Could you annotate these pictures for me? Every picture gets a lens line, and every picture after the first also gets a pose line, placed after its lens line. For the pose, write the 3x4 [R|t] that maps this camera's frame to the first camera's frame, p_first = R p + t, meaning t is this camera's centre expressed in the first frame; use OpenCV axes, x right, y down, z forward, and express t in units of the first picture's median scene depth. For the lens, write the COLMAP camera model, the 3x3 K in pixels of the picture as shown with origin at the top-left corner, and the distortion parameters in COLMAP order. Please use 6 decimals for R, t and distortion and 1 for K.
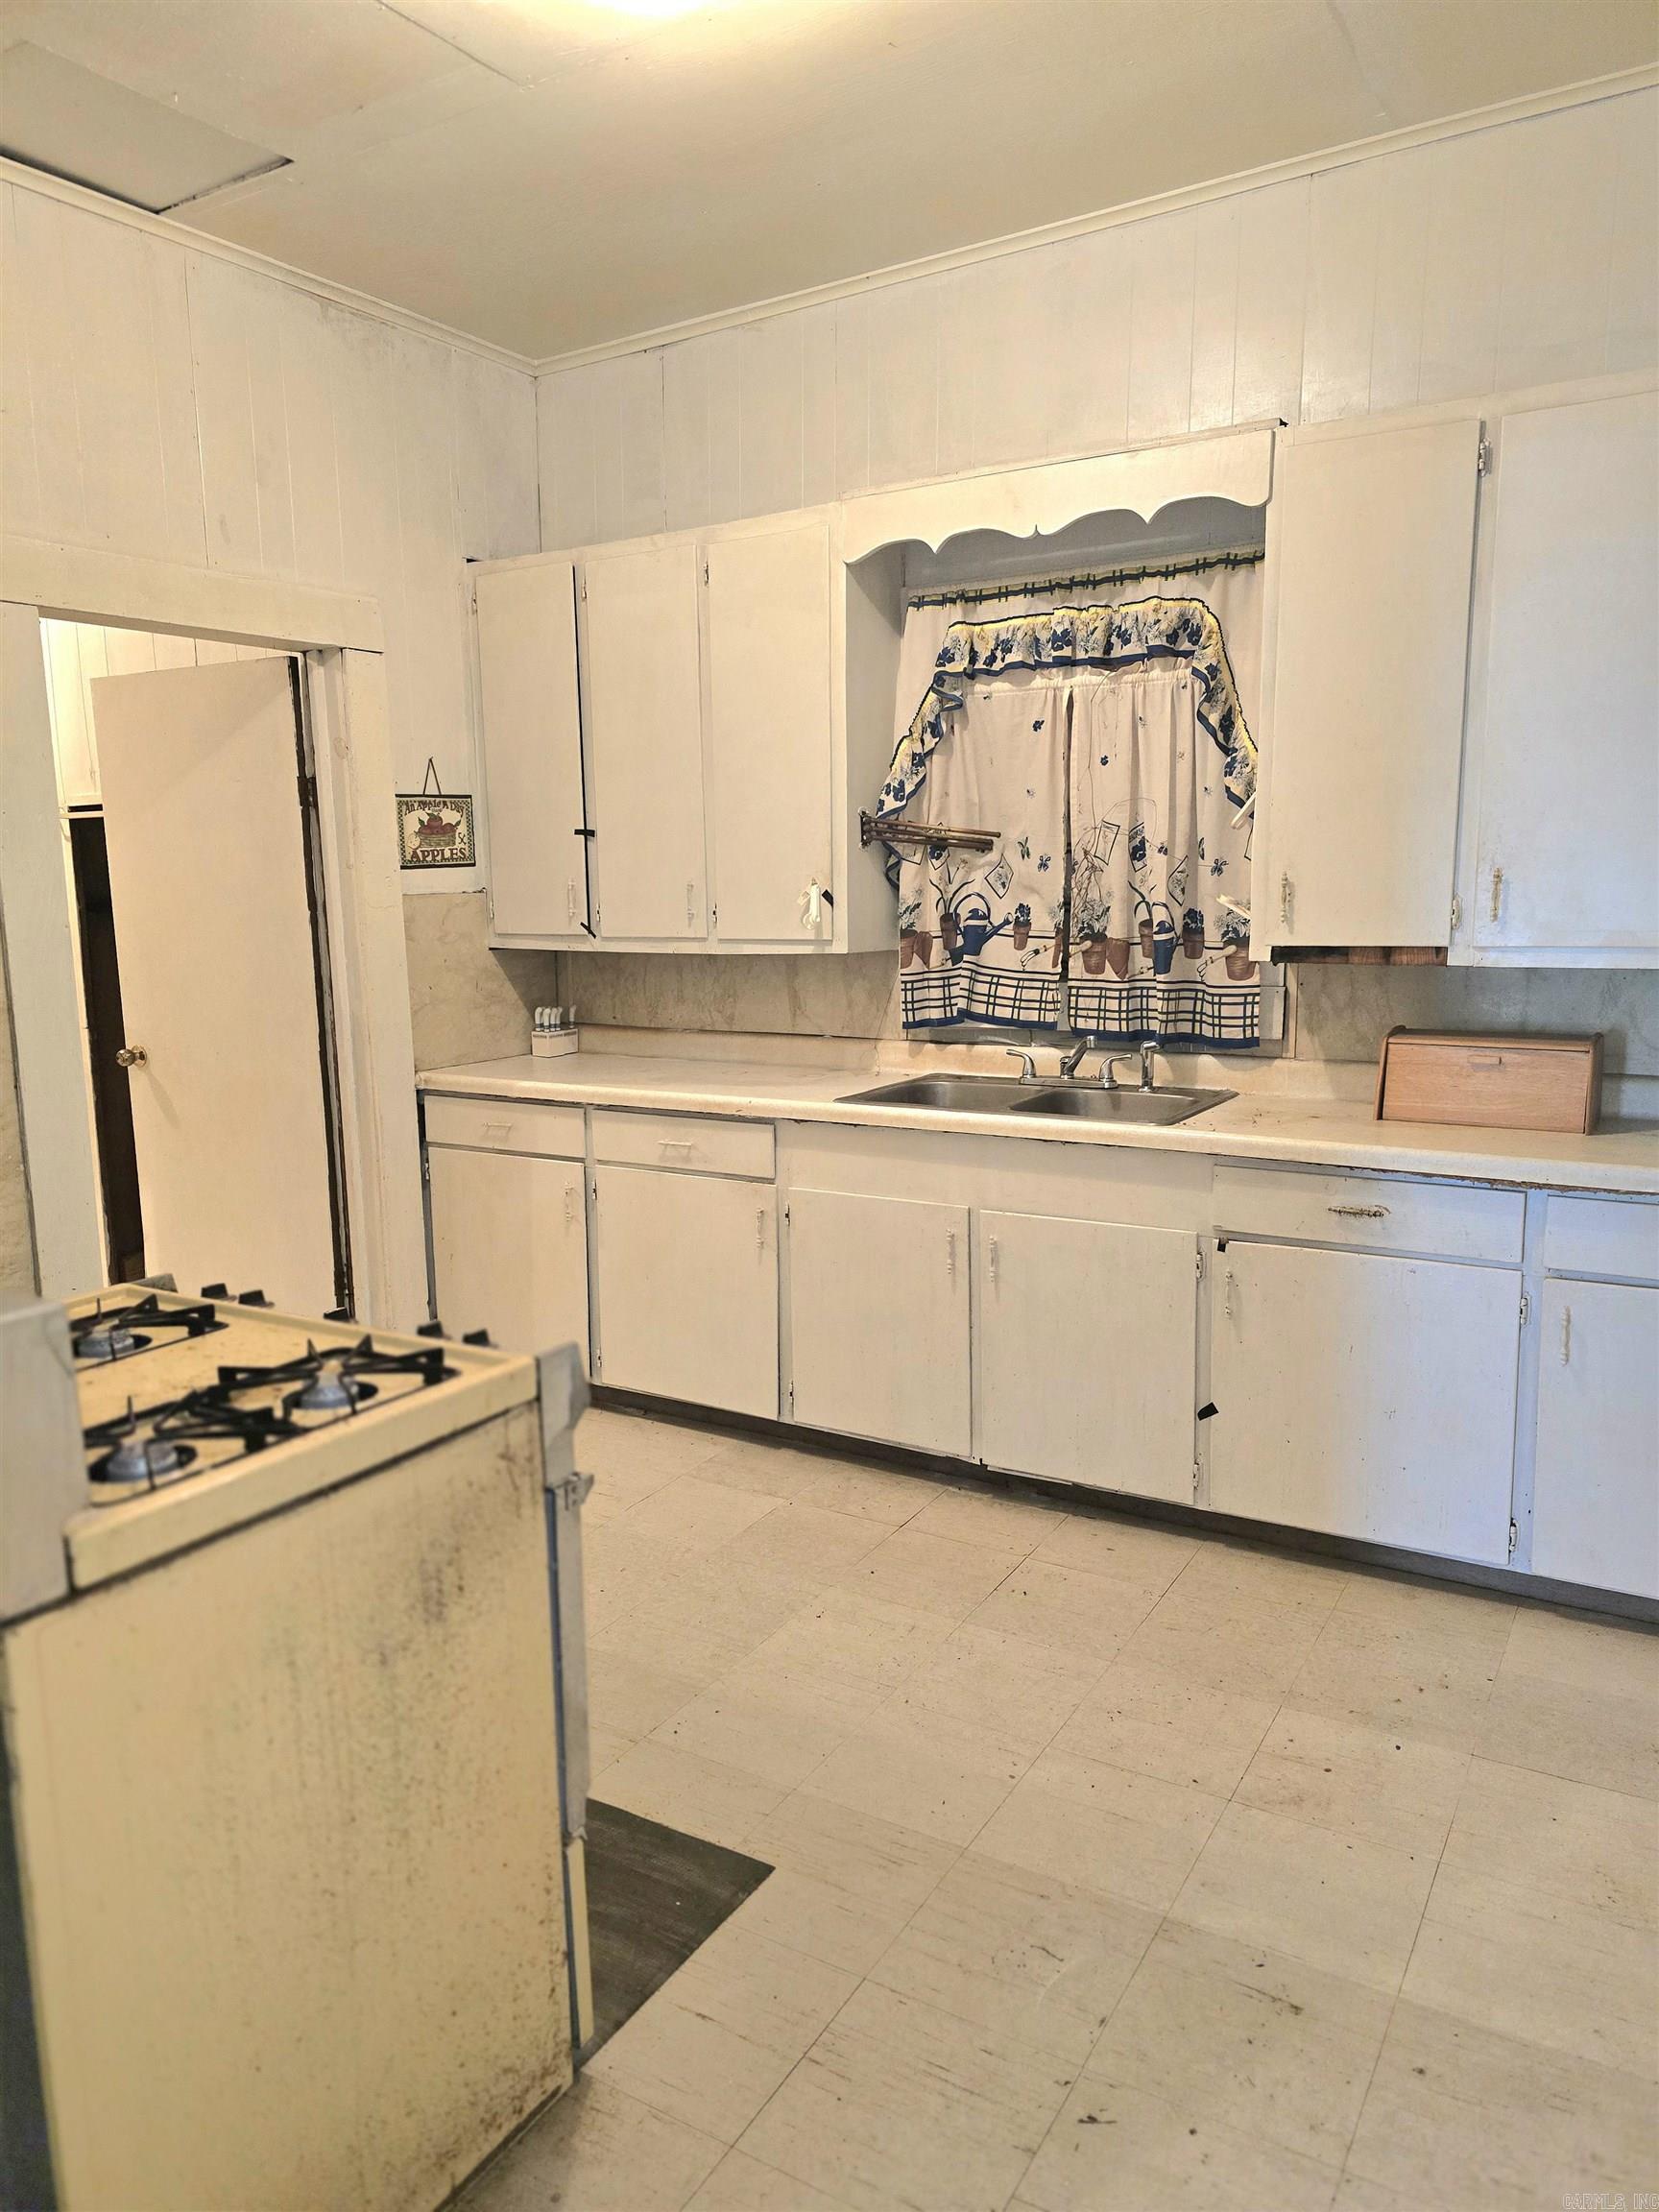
lens RADIAL K [[1488.4, 0, 832.2], [0, 1488.4, 1123.8], [0, 0, 1]] dist [0.074092, -0.060275]
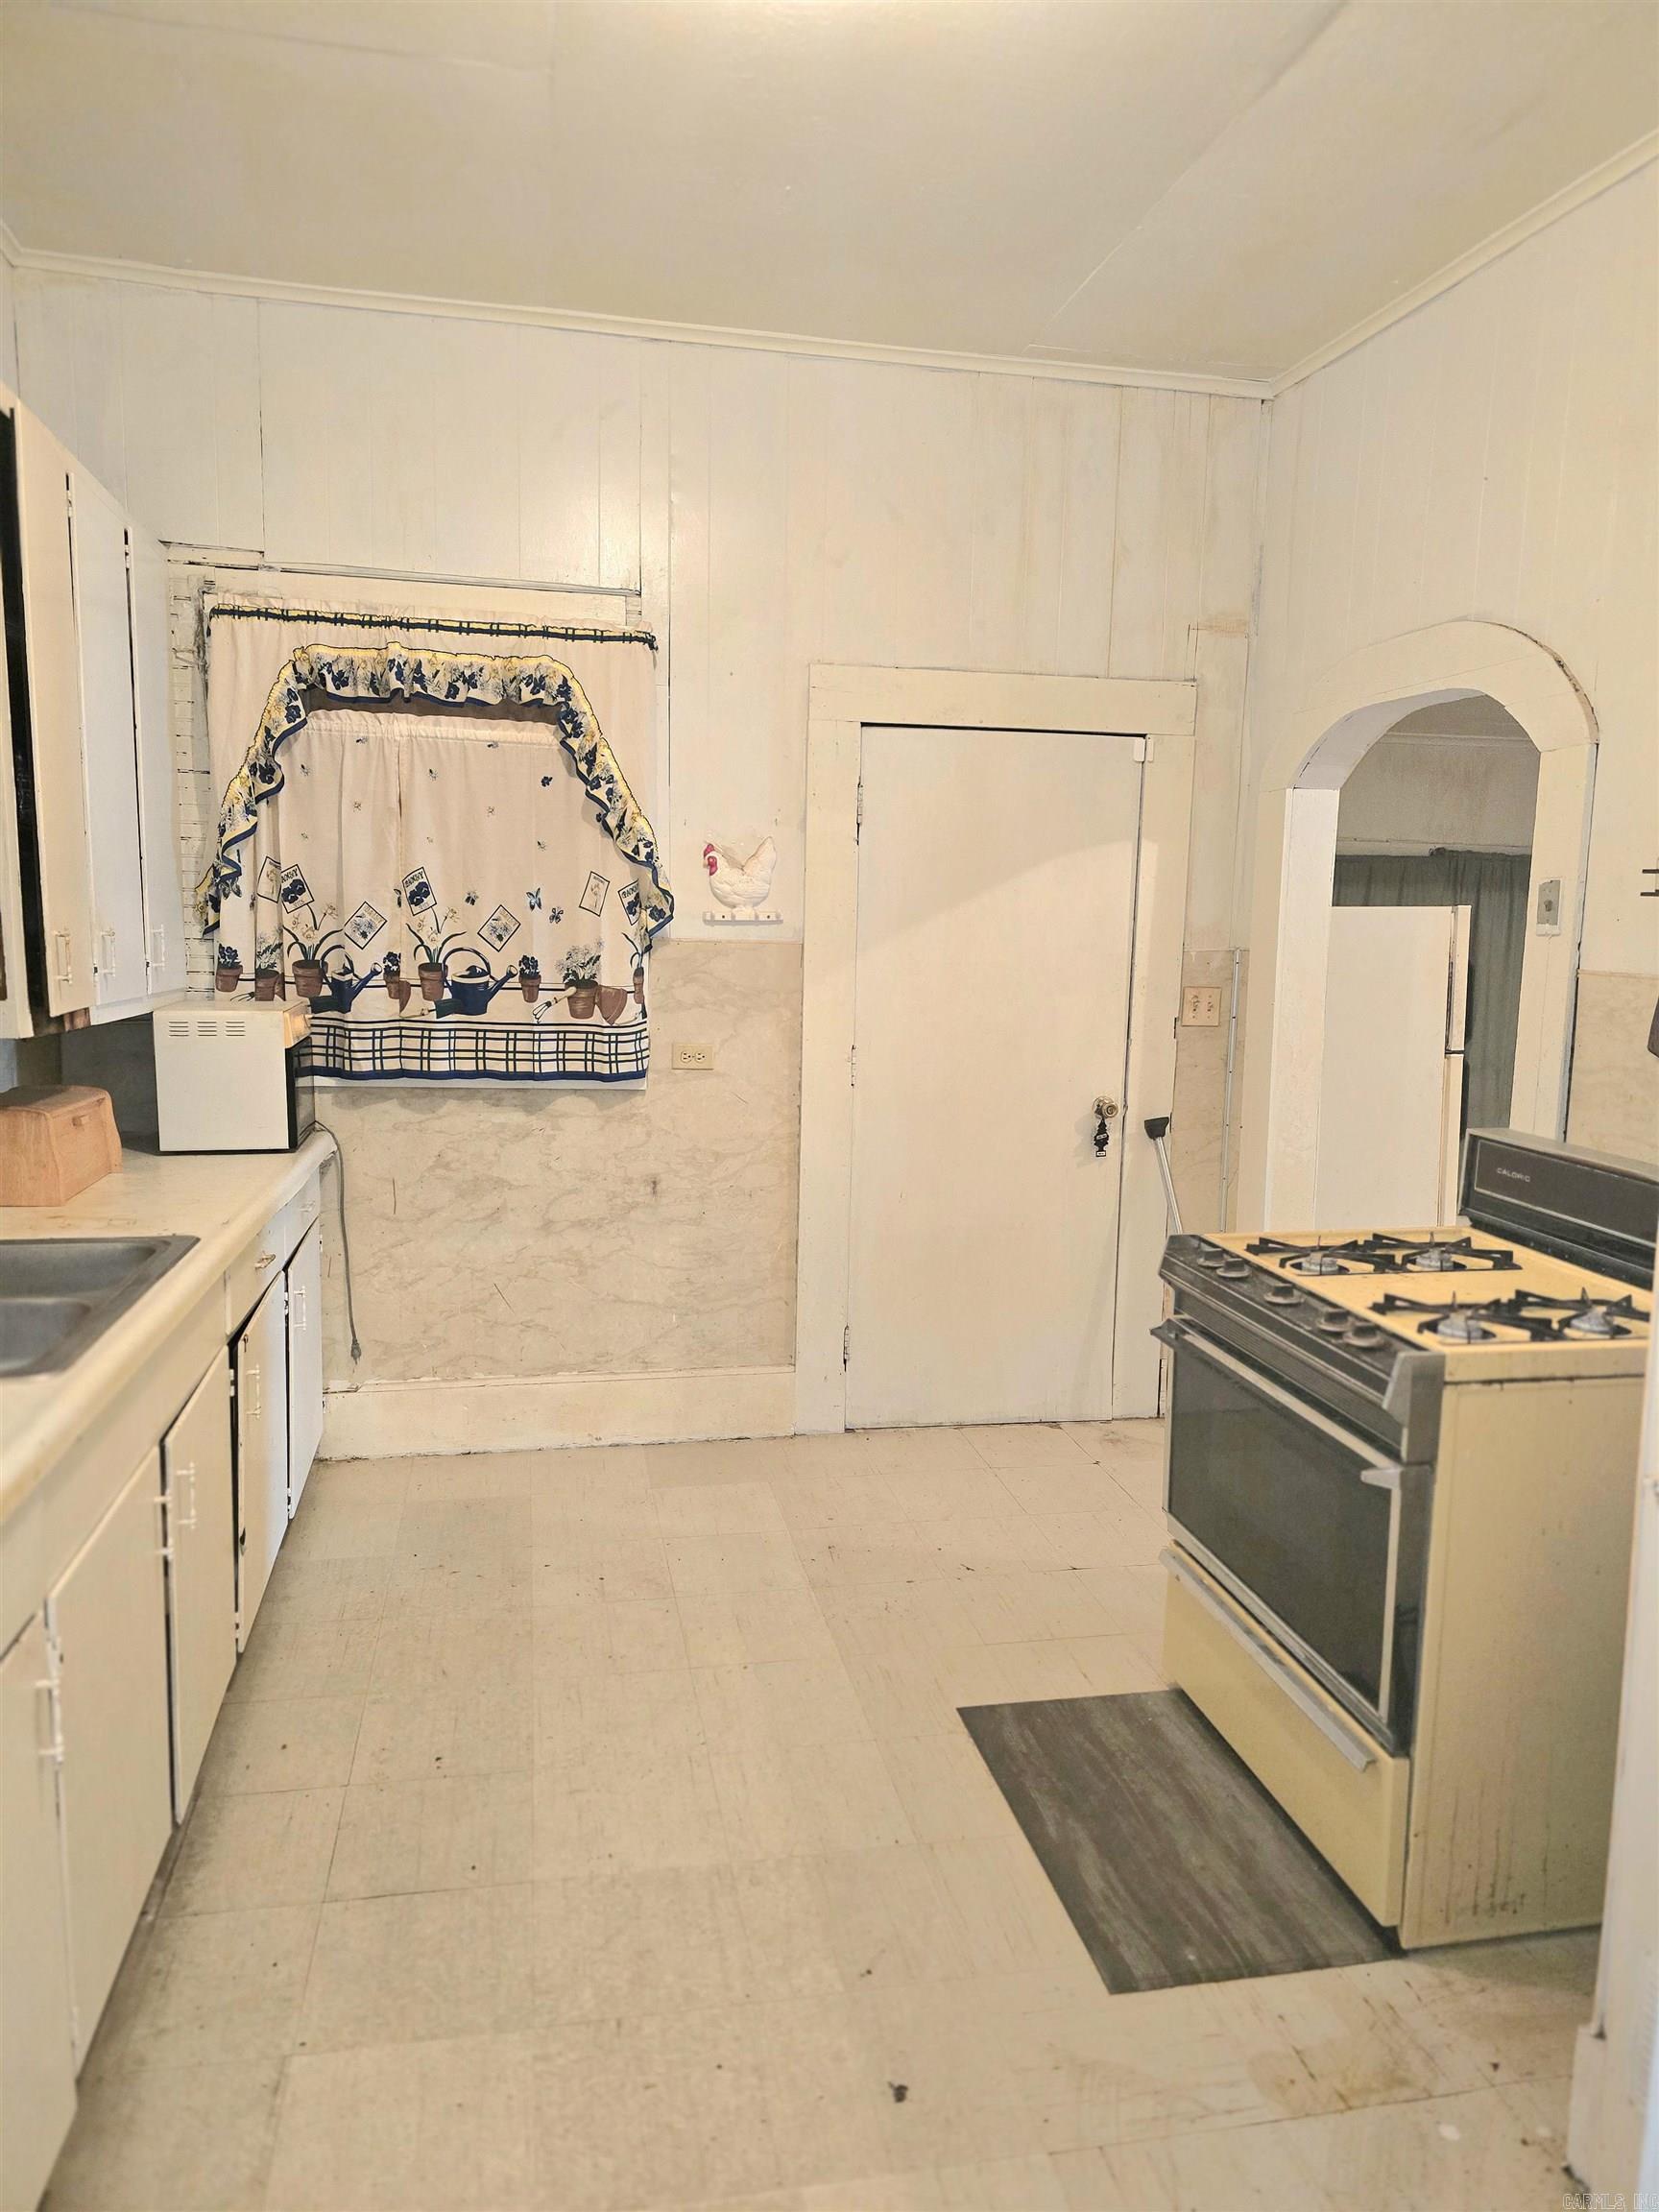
lens RADIAL K [[1510.0, 0, 865.7], [0, 1510.0, 1115.2], [0, 0, 1]] dist [0.108806, -0.124257]
pose [[-0.693856, -0.097739, 0.713450, -0.781758], [0.103431, 0.966947, 0.233056, -0.278758], [-0.712647, 0.235500, -0.660813, 1.623462]]
